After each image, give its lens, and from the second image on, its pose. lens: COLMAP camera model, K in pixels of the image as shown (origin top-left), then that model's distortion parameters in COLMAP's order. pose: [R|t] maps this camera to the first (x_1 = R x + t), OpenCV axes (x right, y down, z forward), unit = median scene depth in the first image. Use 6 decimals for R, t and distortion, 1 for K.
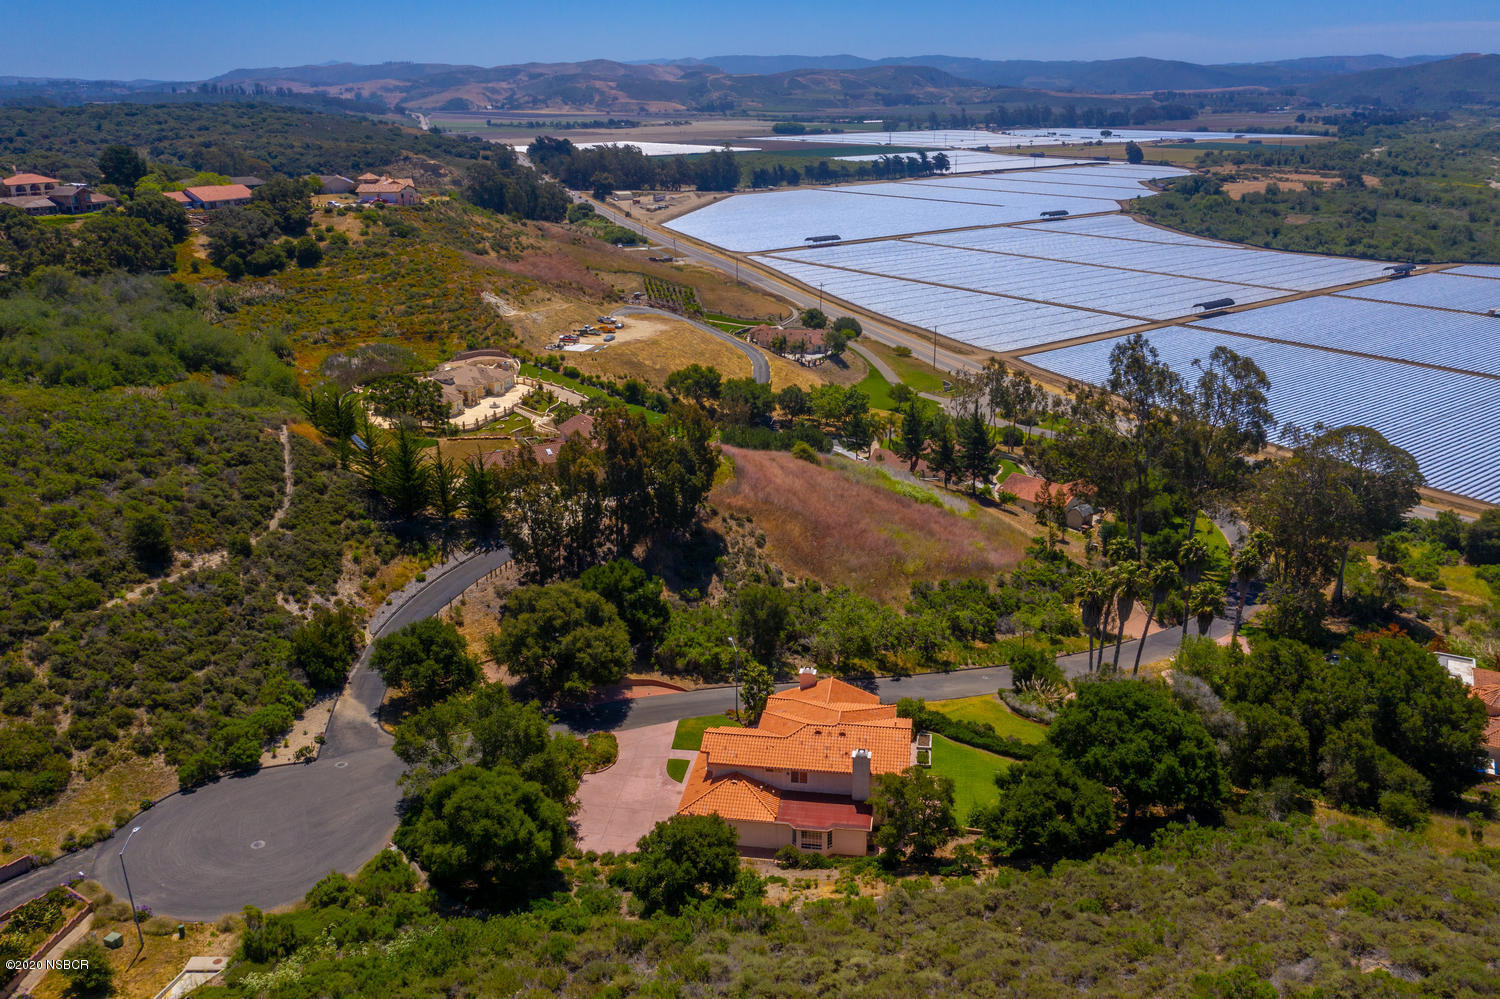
lens RADIAL K [[1180.7, 0, 749.3], [0, 1180.7, 495.5], [0, 0, 1]] dist [-0.024386, 0.009674]
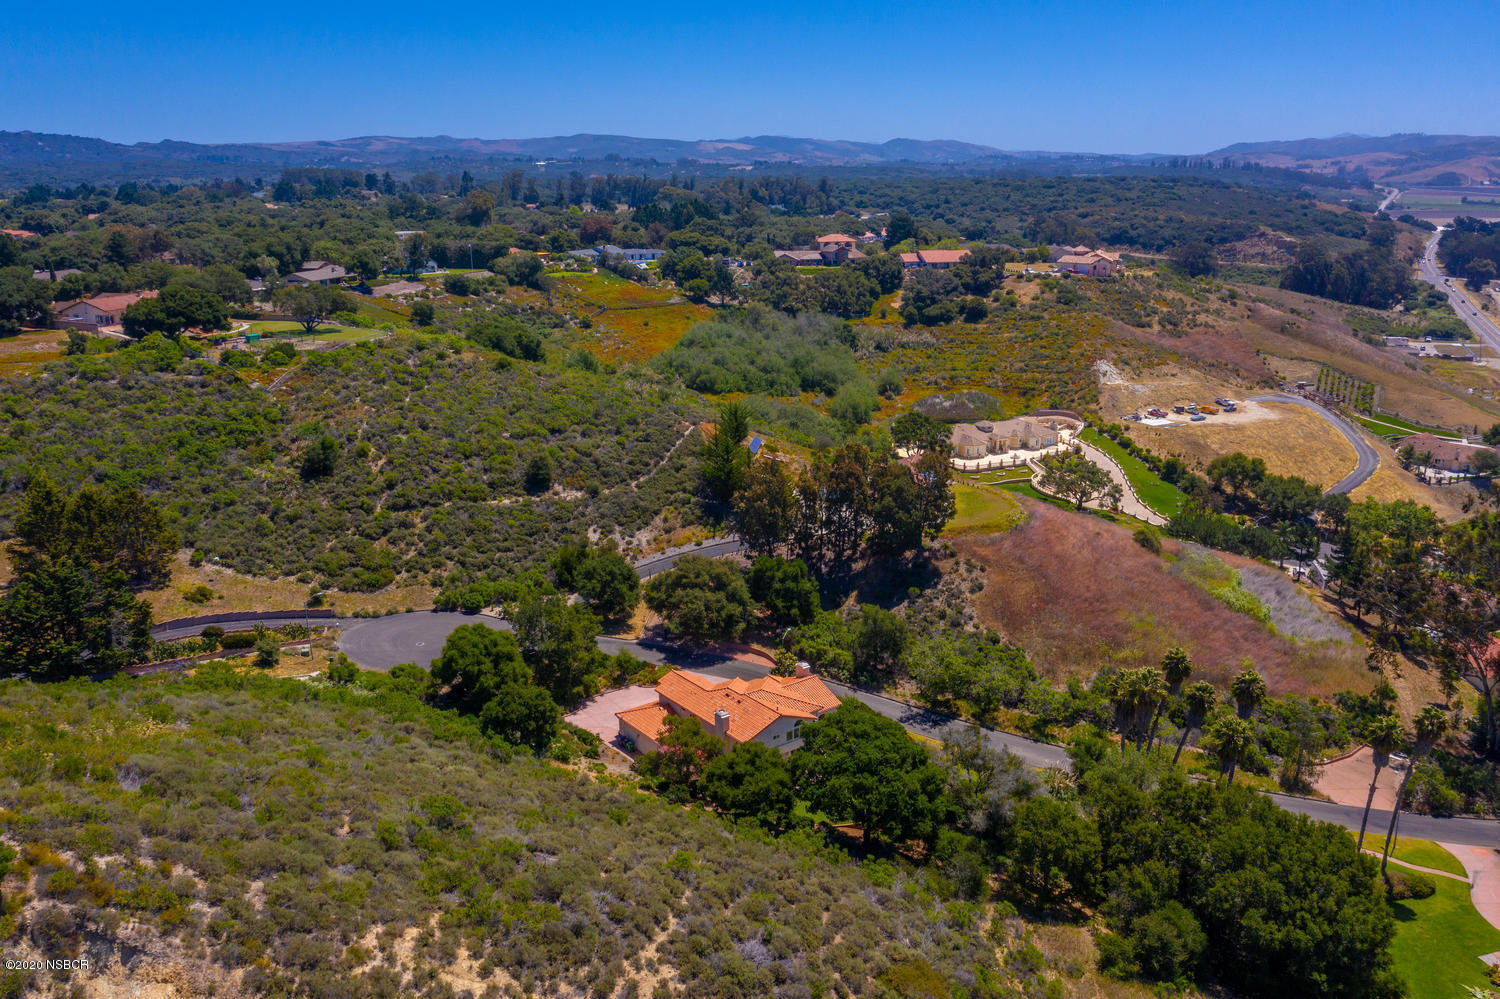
lens RADIAL K [[1180.7, 0, 746.4], [0, 1180.7, 501.8], [0, 0, 1]] dist [-0.024386, 0.009674]
pose [[0.713088, 0.185621, -0.676055, 0.648252], [-0.220371, 0.974781, 0.035199, -0.034031], [0.665539, 0.123883, 0.736010, 0.051412]]
